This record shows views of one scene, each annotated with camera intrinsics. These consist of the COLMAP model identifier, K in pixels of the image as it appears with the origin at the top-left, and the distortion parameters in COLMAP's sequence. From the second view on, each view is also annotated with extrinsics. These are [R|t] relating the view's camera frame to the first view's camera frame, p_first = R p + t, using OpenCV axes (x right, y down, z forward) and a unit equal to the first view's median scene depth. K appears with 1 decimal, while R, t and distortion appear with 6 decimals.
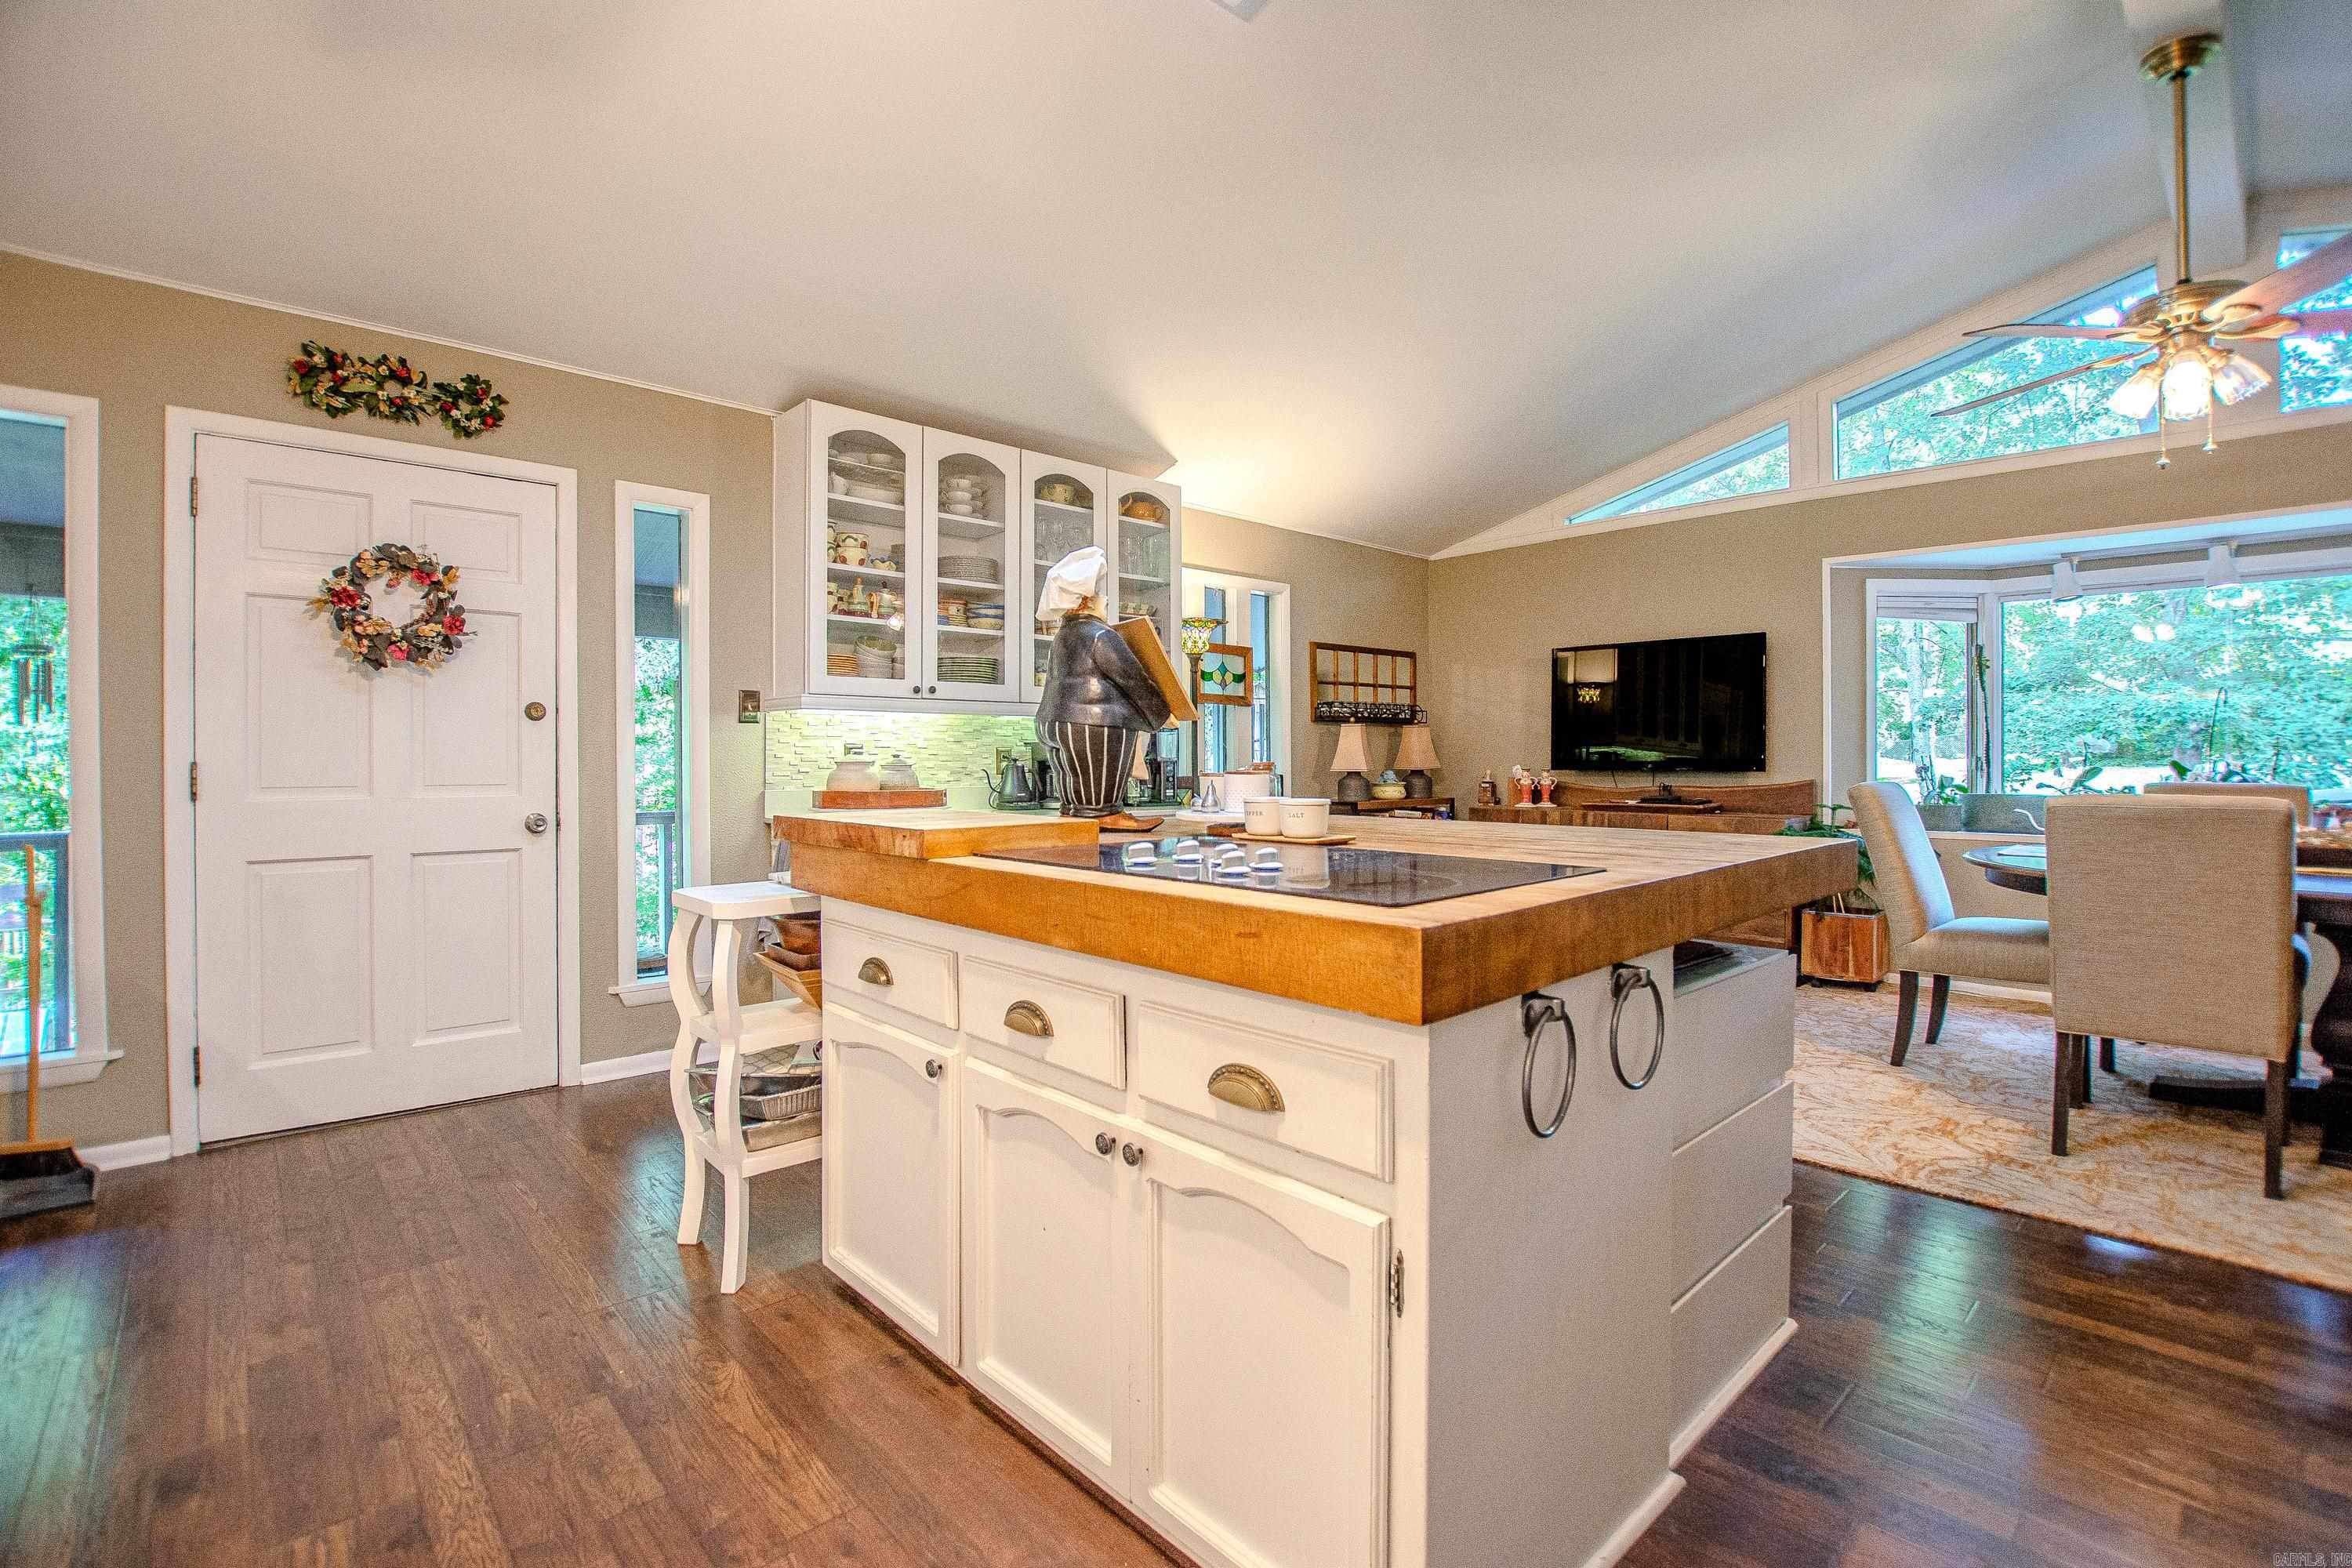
lens RADIAL K [[1054.8, 0, 1185.6], [0, 1054.8, 774.0], [0, 0, 1]] dist [-0.031559, 0.000118]
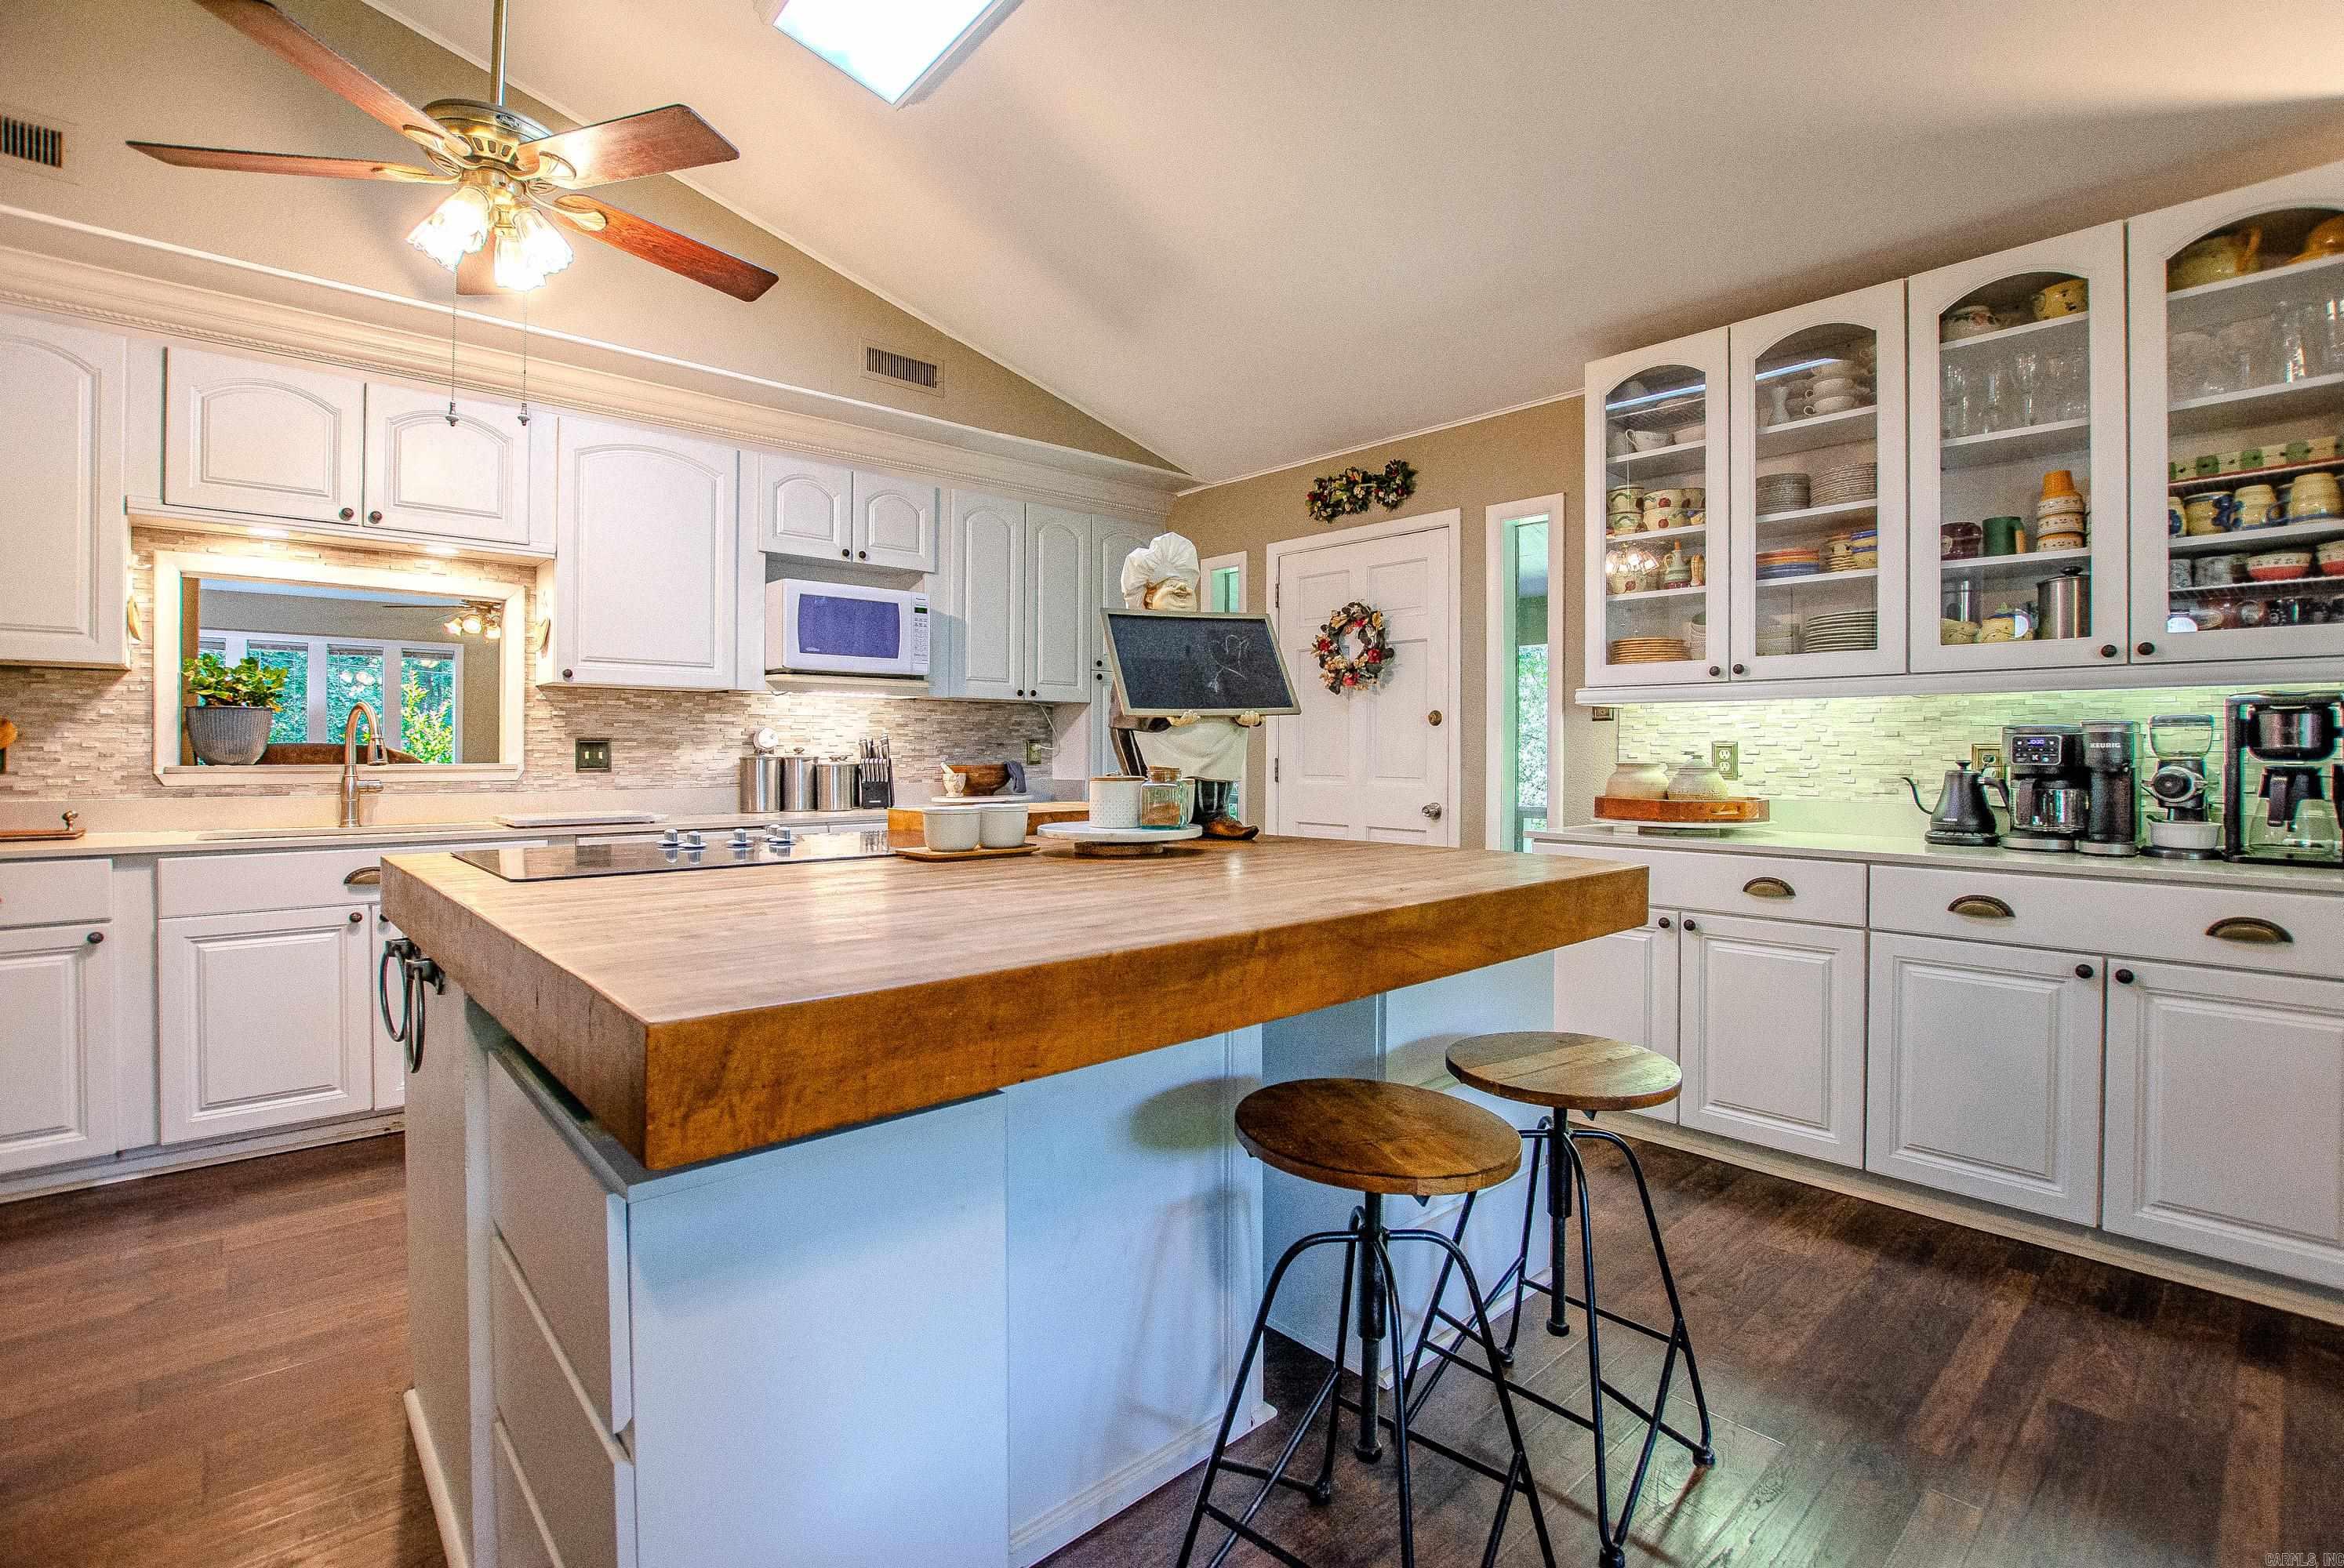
lens RADIAL K [[1061.2, 0, 1189.0], [0, 1061.2, 757.3], [0, 0, 1]] dist [-0.030662, 0.000451]
pose [[-0.009728, 0.004970, -0.999940, 0.499133], [-0.019896, 0.999789, 0.005163, -0.012502], [0.999755, 0.019945, -0.009627, 0.597566]]
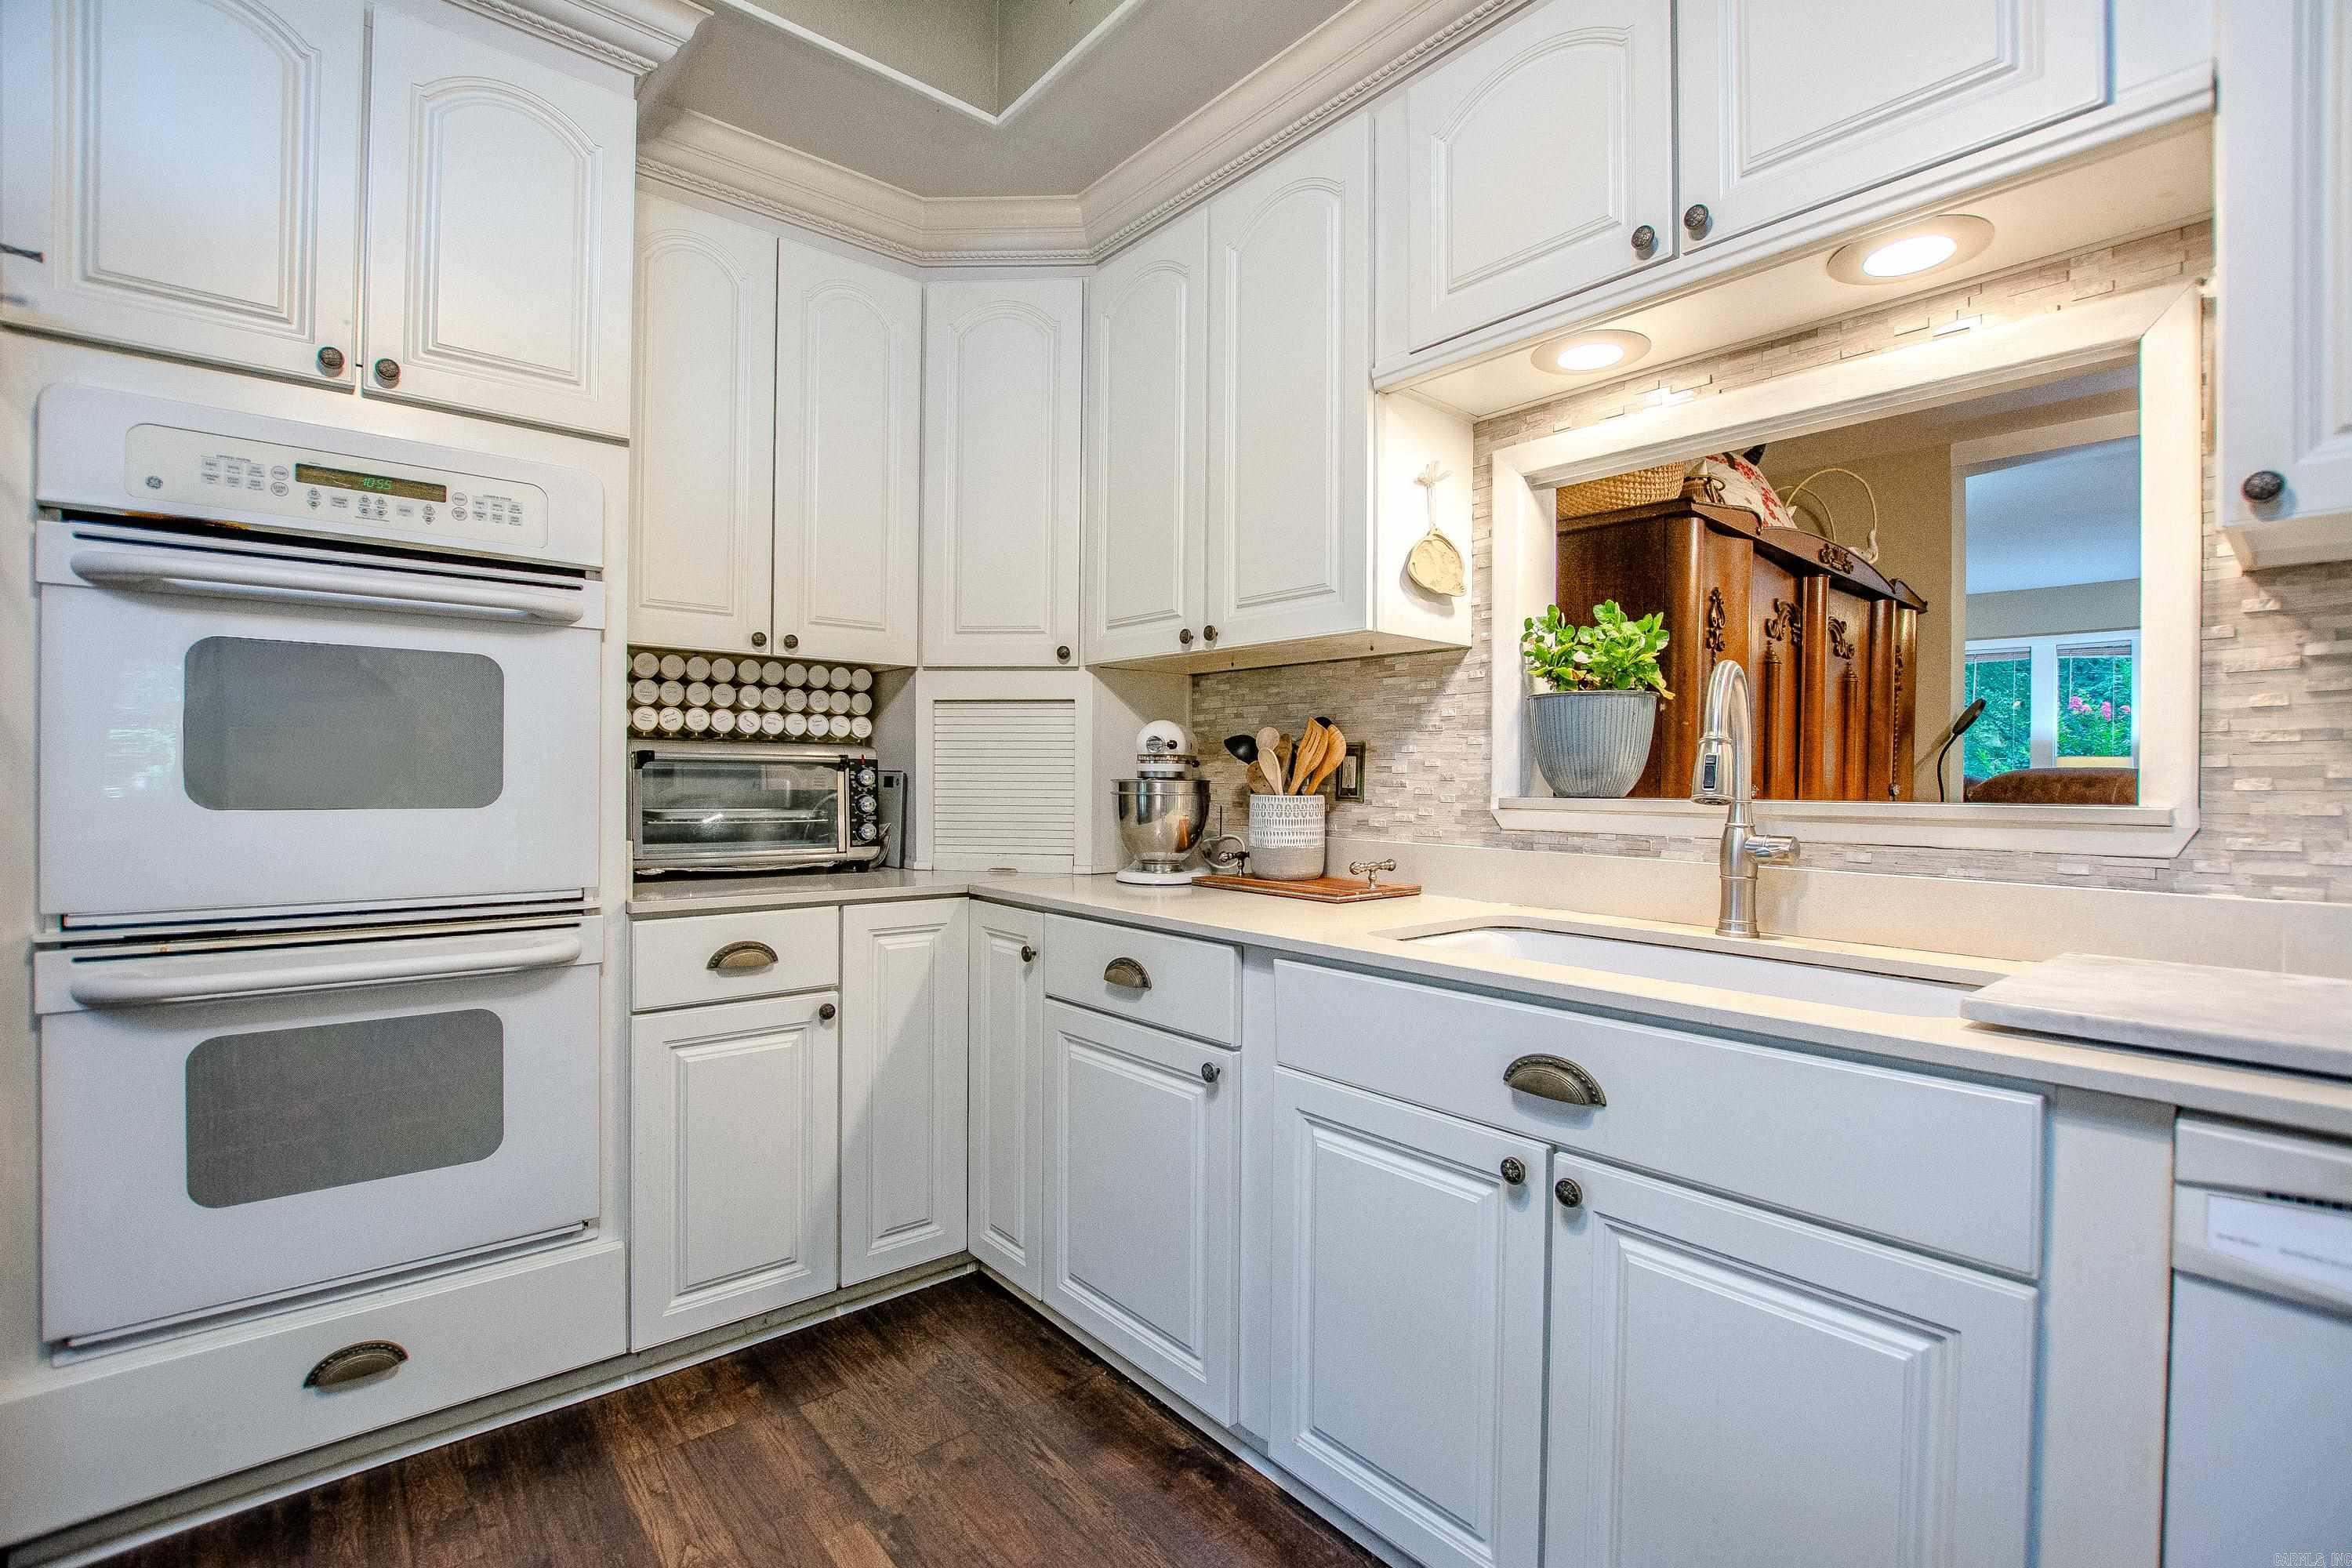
lens RADIAL K [[1051.9, 0, 1177.8], [0, 1051.9, 787.0], [0, 0, 1]] dist [-0.031626, 0.000104]
pose [[-0.999369, -0.007170, 0.034785, -0.107905], [-0.006259, 0.999636, 0.026239, -0.003312], [-0.034961, 0.026005, -0.999050, 0.323445]]
